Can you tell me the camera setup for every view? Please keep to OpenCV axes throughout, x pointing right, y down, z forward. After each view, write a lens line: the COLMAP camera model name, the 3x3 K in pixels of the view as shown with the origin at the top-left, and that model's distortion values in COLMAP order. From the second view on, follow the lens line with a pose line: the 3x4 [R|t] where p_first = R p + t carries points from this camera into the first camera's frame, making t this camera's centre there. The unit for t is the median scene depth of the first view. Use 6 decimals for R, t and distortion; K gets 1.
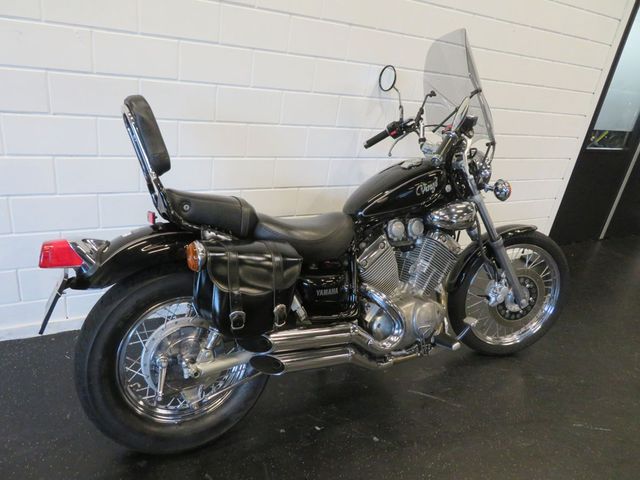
lens RADIAL K [[457.4, 0, 320.0], [0, 457.4, 240.0], [0, 0, 1]] dist [-0.010040, 0.006272]
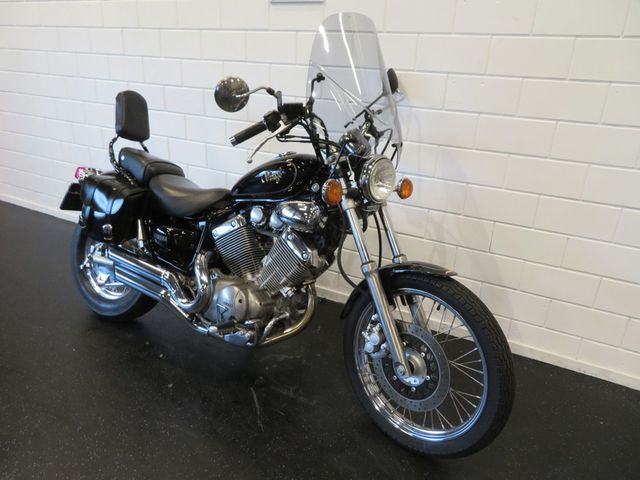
lens RADIAL K [[457.4, 0, 320.0], [0, 457.4, 240.0], [0, 0, 1]] dist [-0.010040, 0.006272]
pose [[0.539480, 0.199576, -0.818004, 1.092681], [-0.308355, 0.950841, 0.028623, -0.044135], [0.783504, 0.236794, 0.574500, 0.529551]]
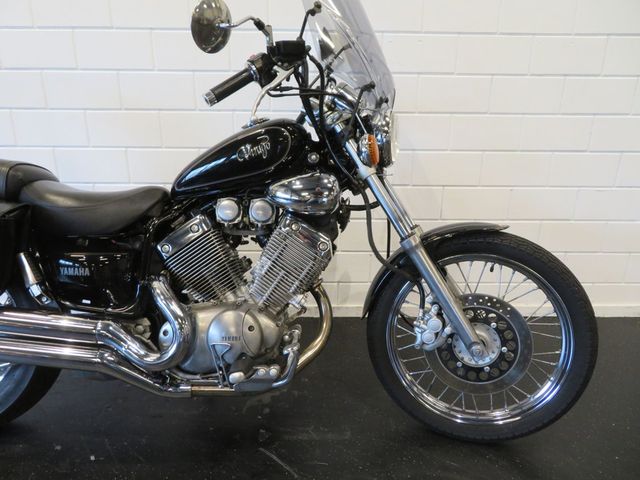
lens RADIAL K [[455.4, 0, 320.0], [0, 455.4, 240.0], [0, 0, 1]] dist [-0.003594, -0.003372]
pose [[0.874492, 0.020554, -0.484605, 0.656779], [-0.087726, 0.989327, -0.116344, 0.096267], [0.477042, 0.144254, 0.866961, 0.432662]]
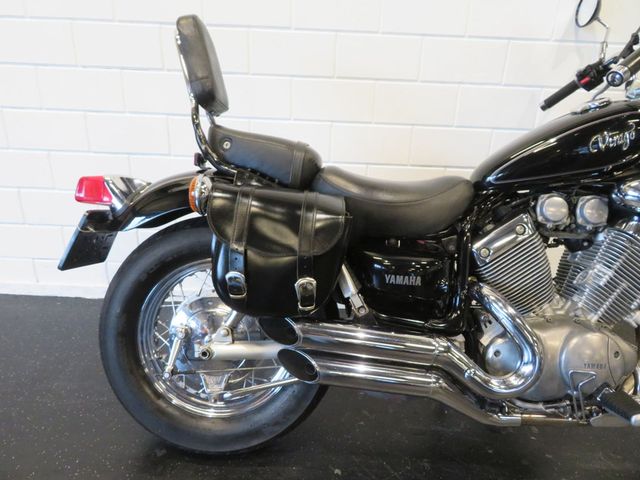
lens RADIAL K [[457.4, 0, 320.0], [0, 457.4, 240.0], [0, 0, 1]] dist [-0.010040, 0.006272]
pose [[0.869849, 0.084540, -0.486021, 0.196321], [-0.120281, 0.991819, -0.042750, 0.083478], [0.478431, 0.095645, 0.872901, 0.300131]]
